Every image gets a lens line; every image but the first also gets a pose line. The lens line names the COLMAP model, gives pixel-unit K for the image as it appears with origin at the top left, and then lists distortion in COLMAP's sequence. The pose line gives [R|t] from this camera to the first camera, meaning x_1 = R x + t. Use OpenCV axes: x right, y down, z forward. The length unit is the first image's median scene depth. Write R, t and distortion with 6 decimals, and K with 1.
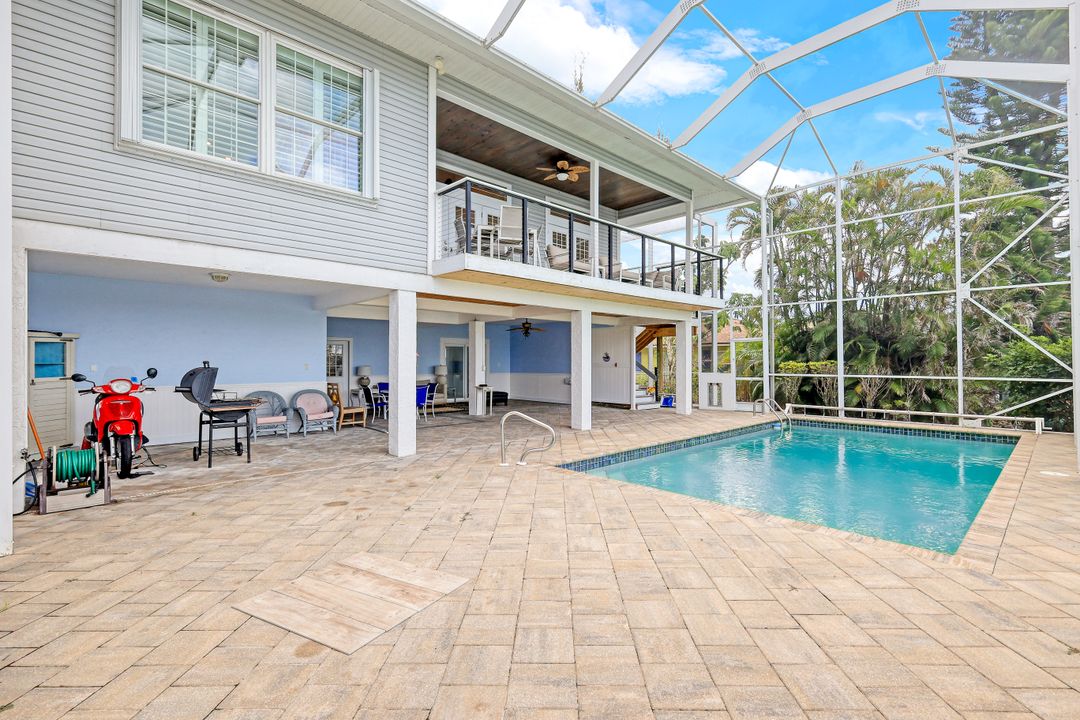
lens RADIAL K [[496.8, 0, 549.8], [0, 496.8, 354.9], [0, 0, 1]] dist [0.018722, 0.001260]
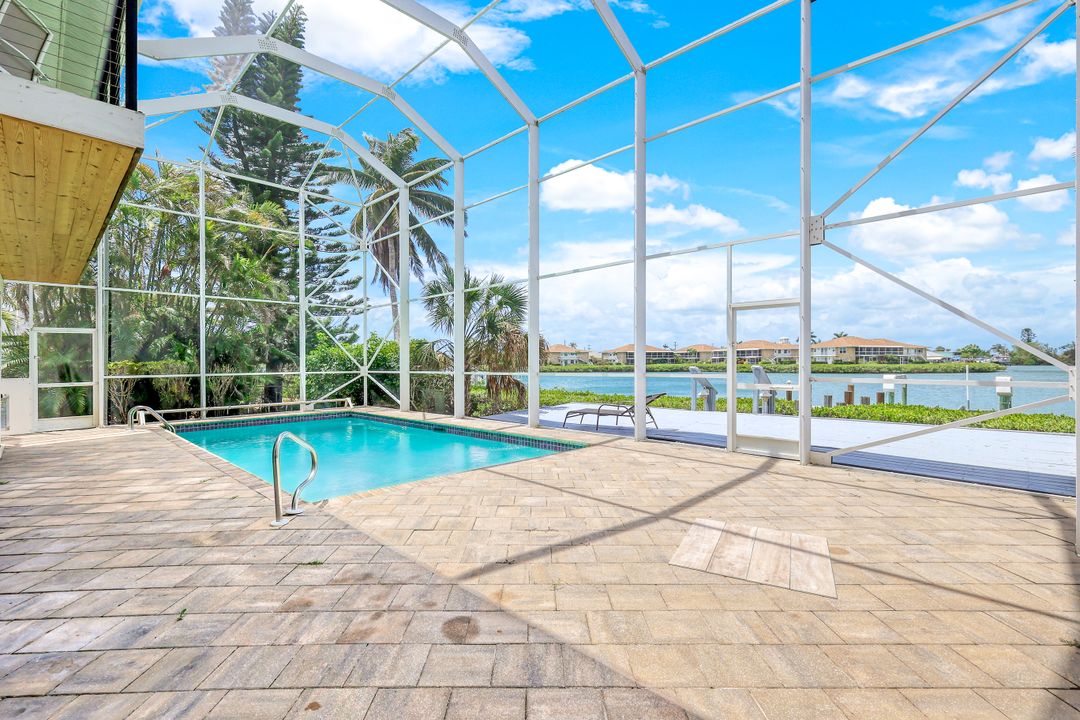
lens RADIAL K [[486.8, 0, 522.6], [0, 486.8, 362.5], [0, 0, 1]] dist [0.012825, -0.001271]
pose [[-0.006652, -0.001850, 0.999976, -0.462990], [-0.001574, 0.999997, 0.001840, 0.016059], [-0.999977, -0.001561, -0.006654, 0.477292]]
